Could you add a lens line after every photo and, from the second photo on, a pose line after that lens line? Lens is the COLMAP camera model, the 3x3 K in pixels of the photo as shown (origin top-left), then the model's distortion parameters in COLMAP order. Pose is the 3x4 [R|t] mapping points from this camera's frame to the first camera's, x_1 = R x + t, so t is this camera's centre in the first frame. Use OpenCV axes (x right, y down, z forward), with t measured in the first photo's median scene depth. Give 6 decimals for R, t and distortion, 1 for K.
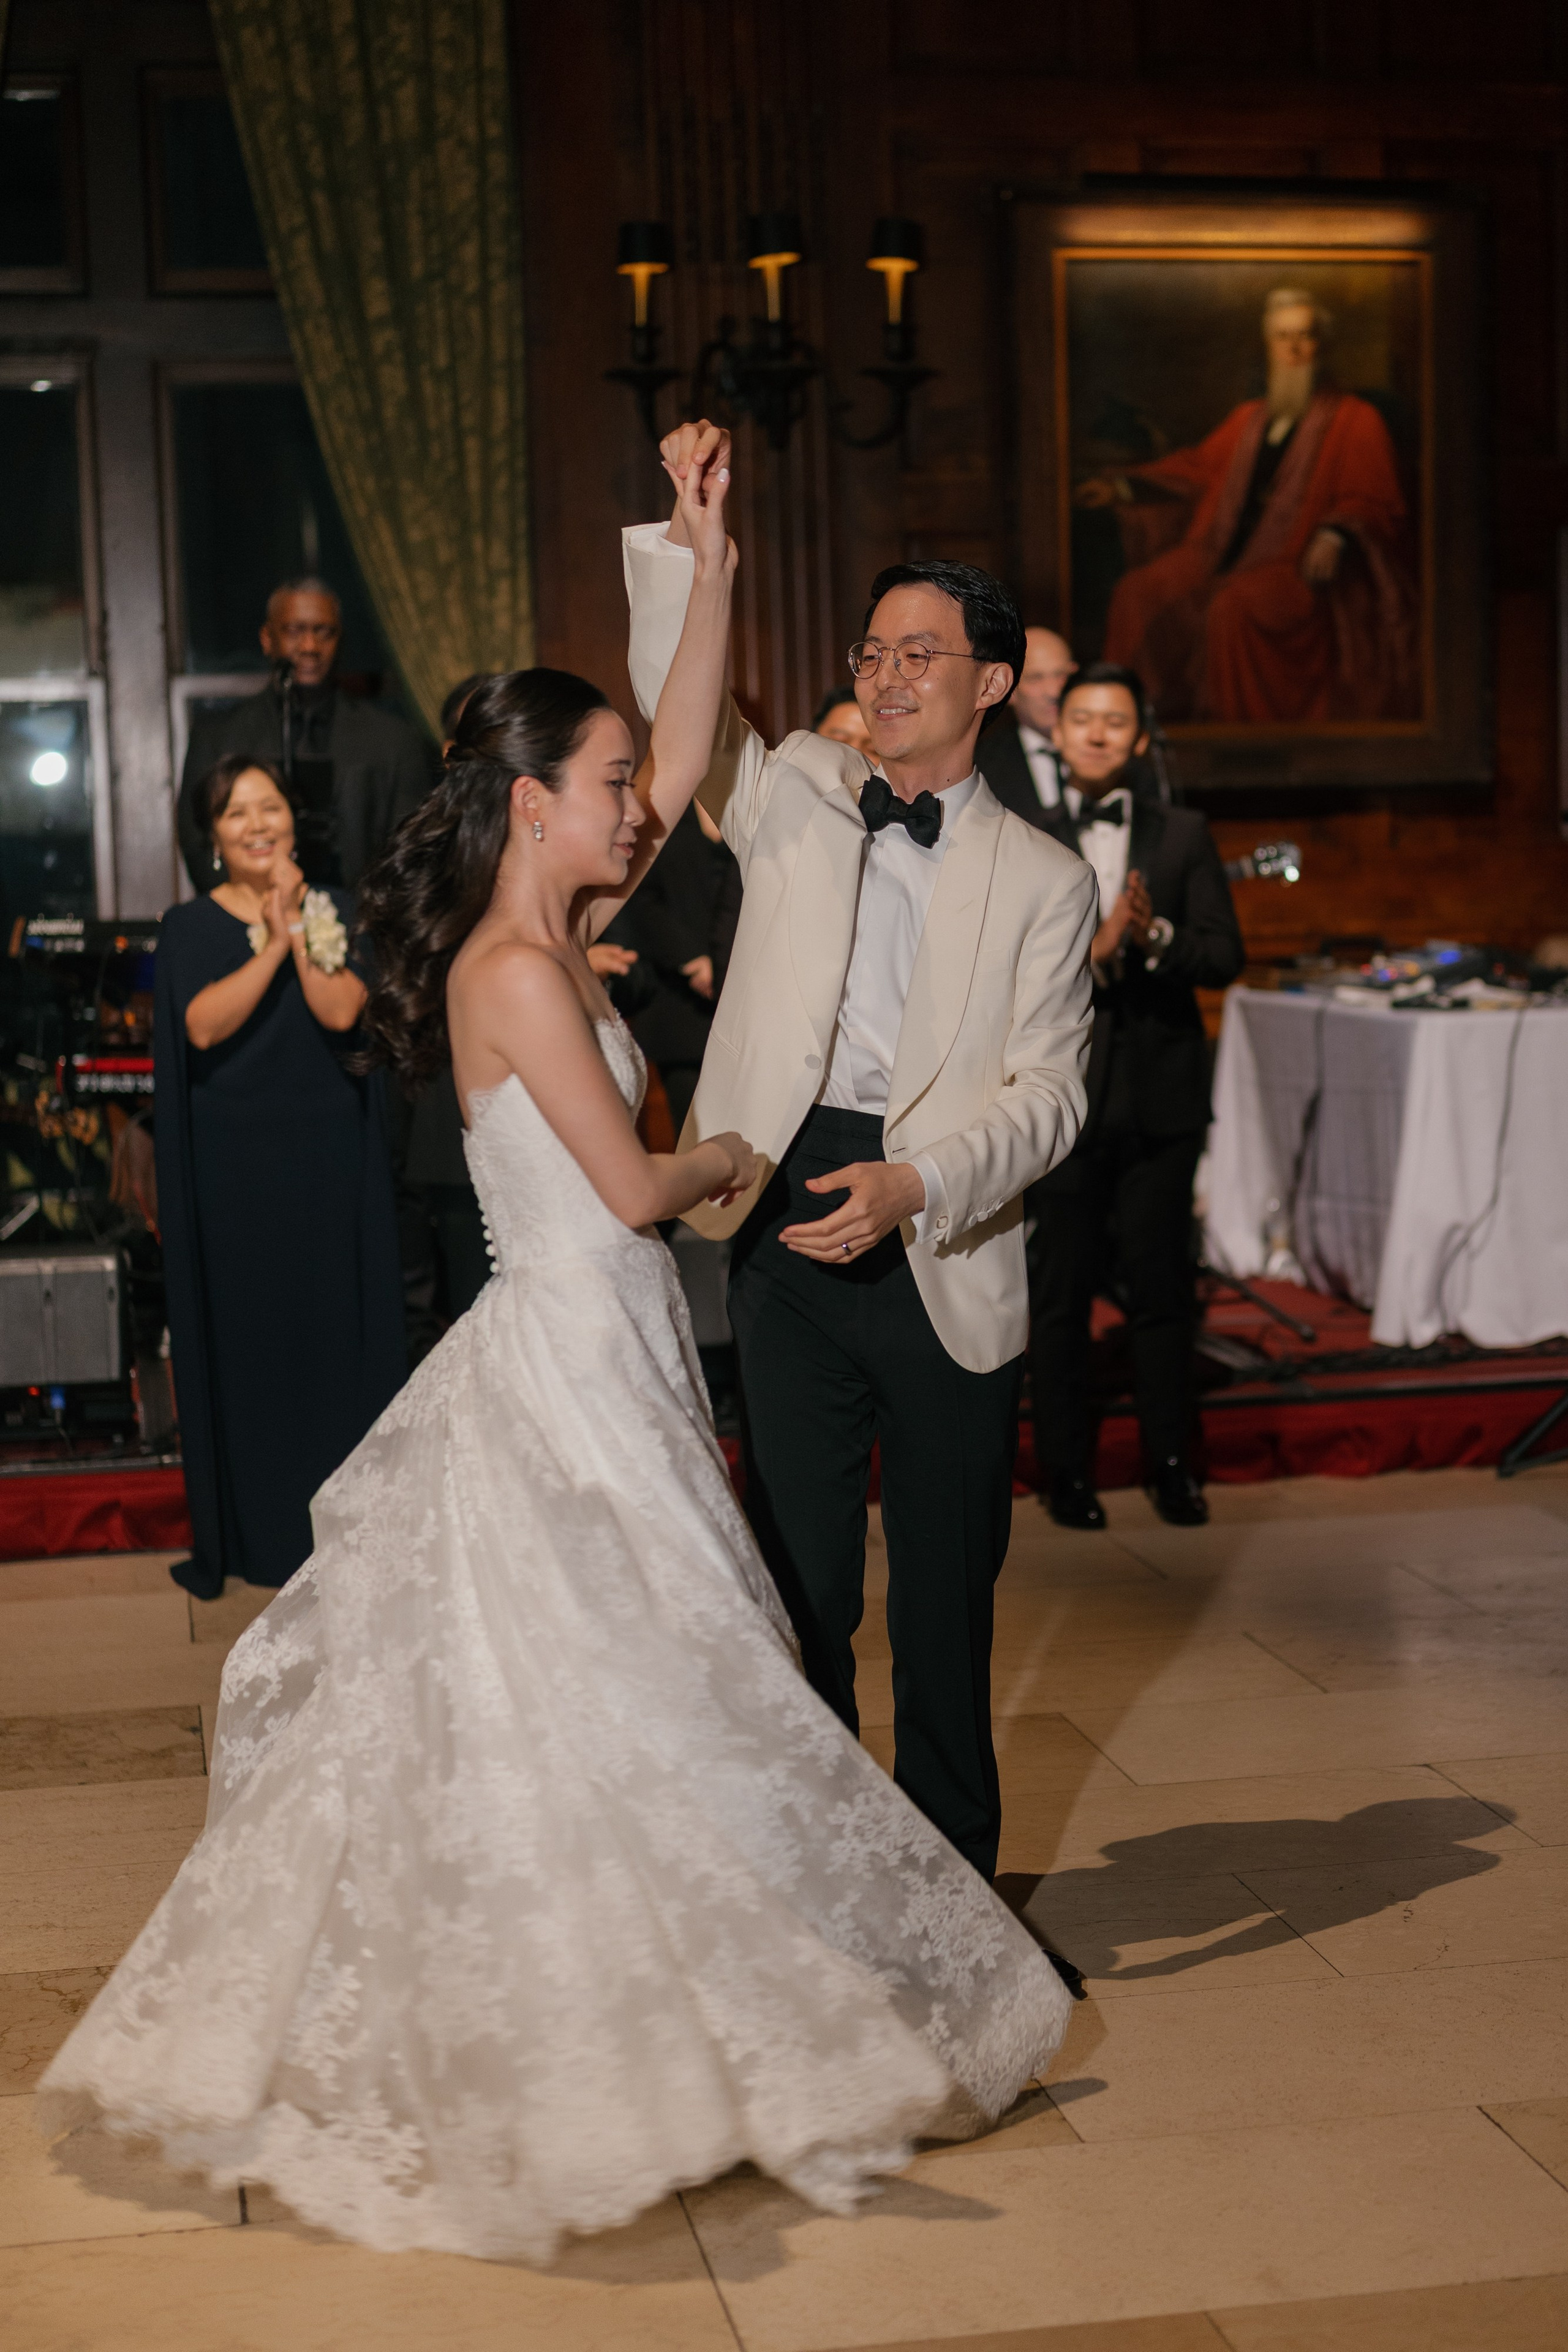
lens RADIAL K [[4167.4, 0, 1029.7], [0, 4167.4, 1184.3], [0, 0, 1]] dist [0.019910, -0.133267]
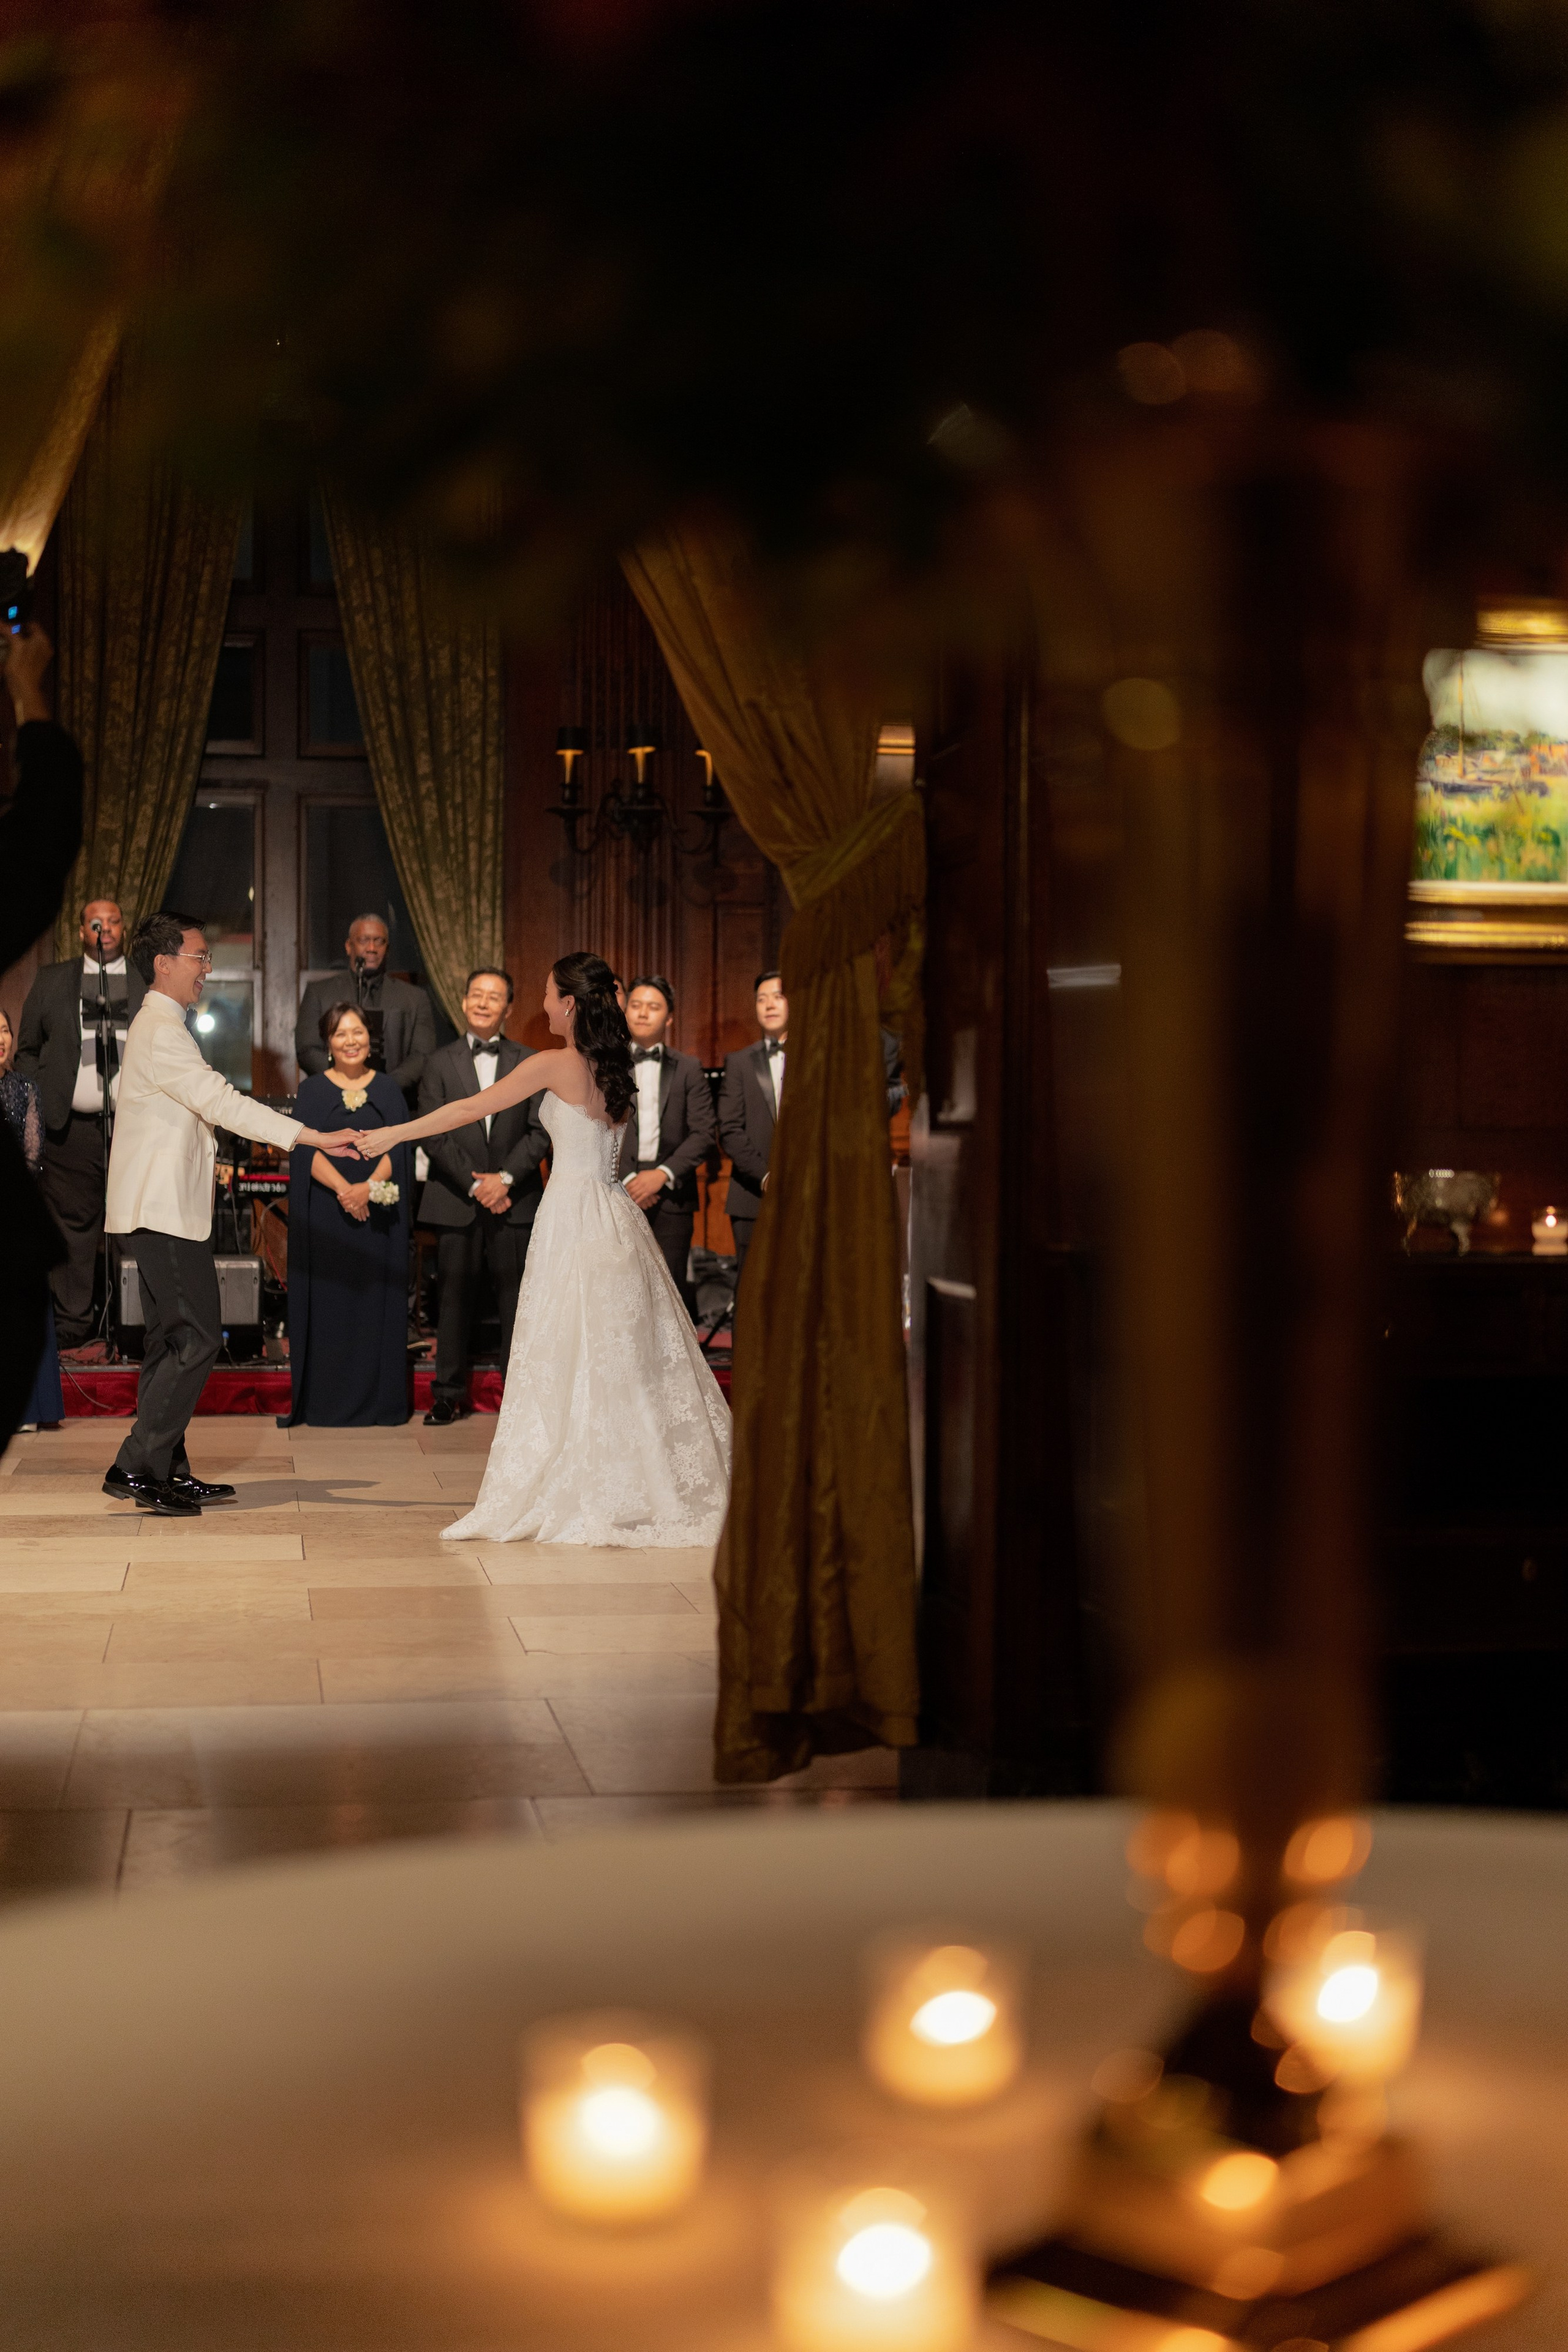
lens RADIAL K [[3040.0, 0, 777.7], [0, 3040.0, 1178.4], [0, 0, 1]] dist [-0.016628, 0.019435]
pose [[0.998514, 0.033776, -0.042768, 0.057894], [-0.036507, 0.997232, -0.064777, 0.044824], [0.040462, 0.066242, 0.996983, -0.287037]]
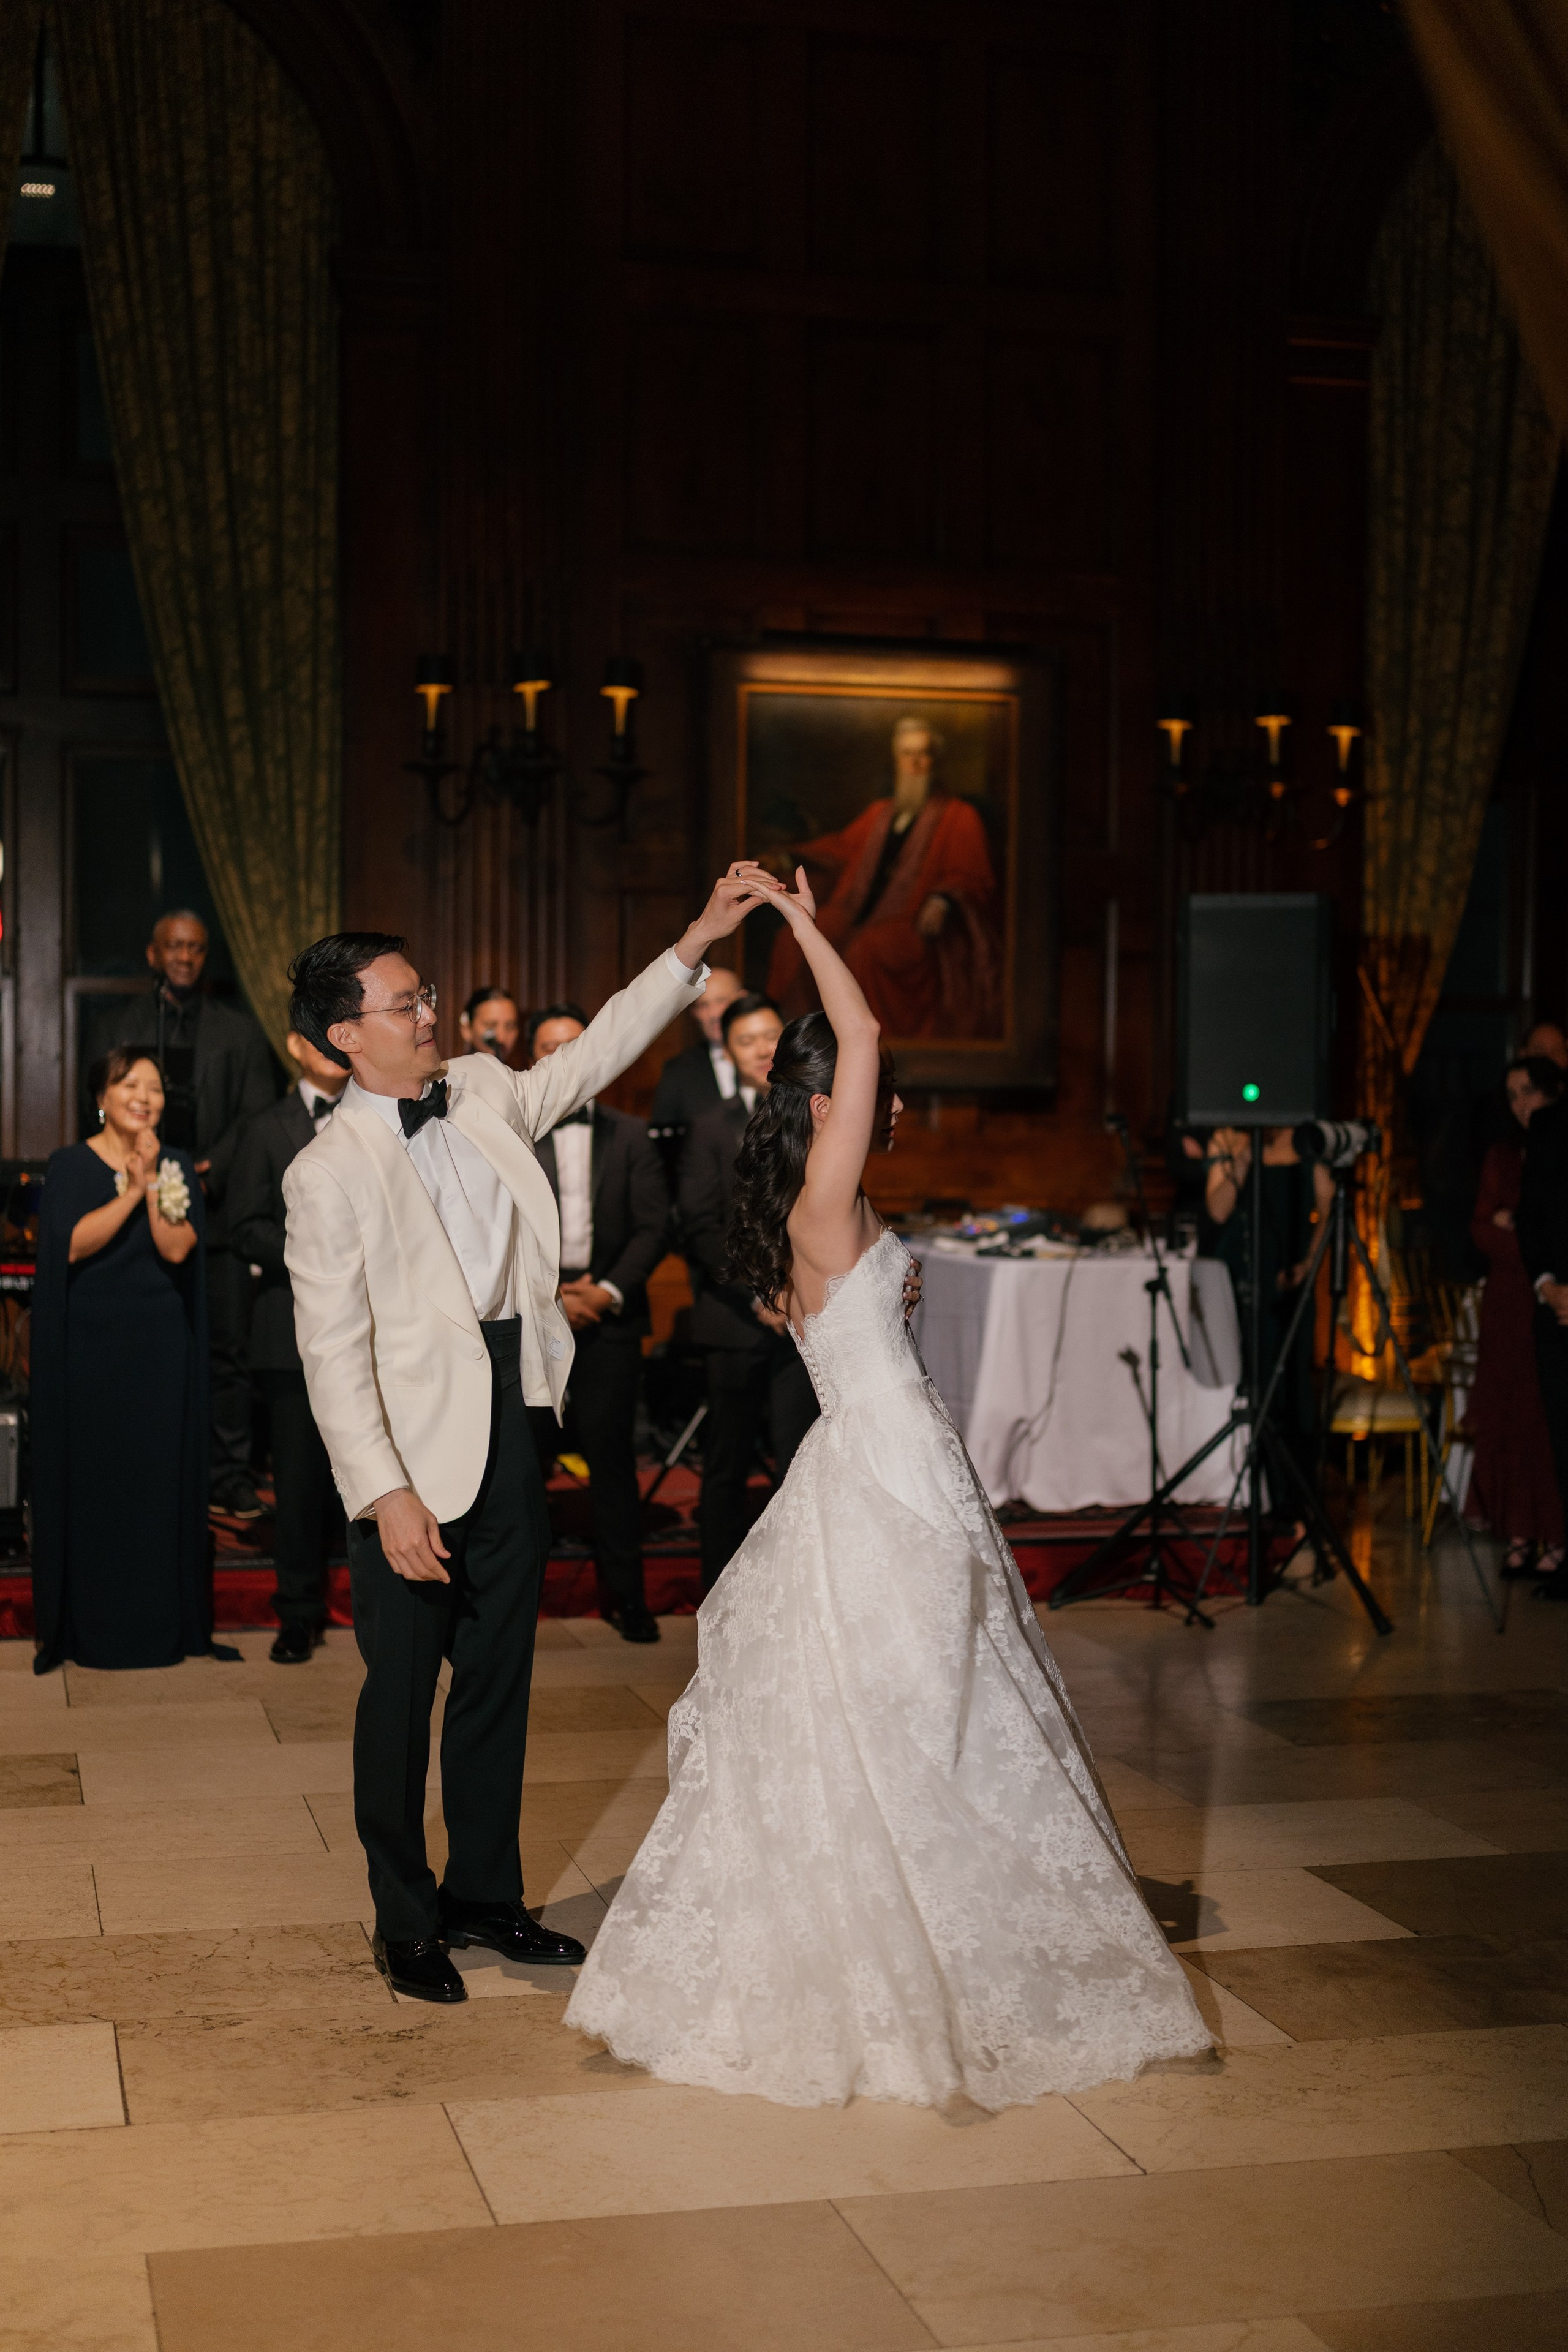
lens RADIAL K [[3233.0, 0, 792.1], [0, 3233.0, 1136.5], [0, 0, 1]] dist [0.004689, -0.002858]
pose [[0.999062, 0.030941, 0.030305, -0.004437], [-0.028580, 0.996738, -0.075481, -0.000176], [-0.032542, 0.074544, 0.996687, -0.031791]]
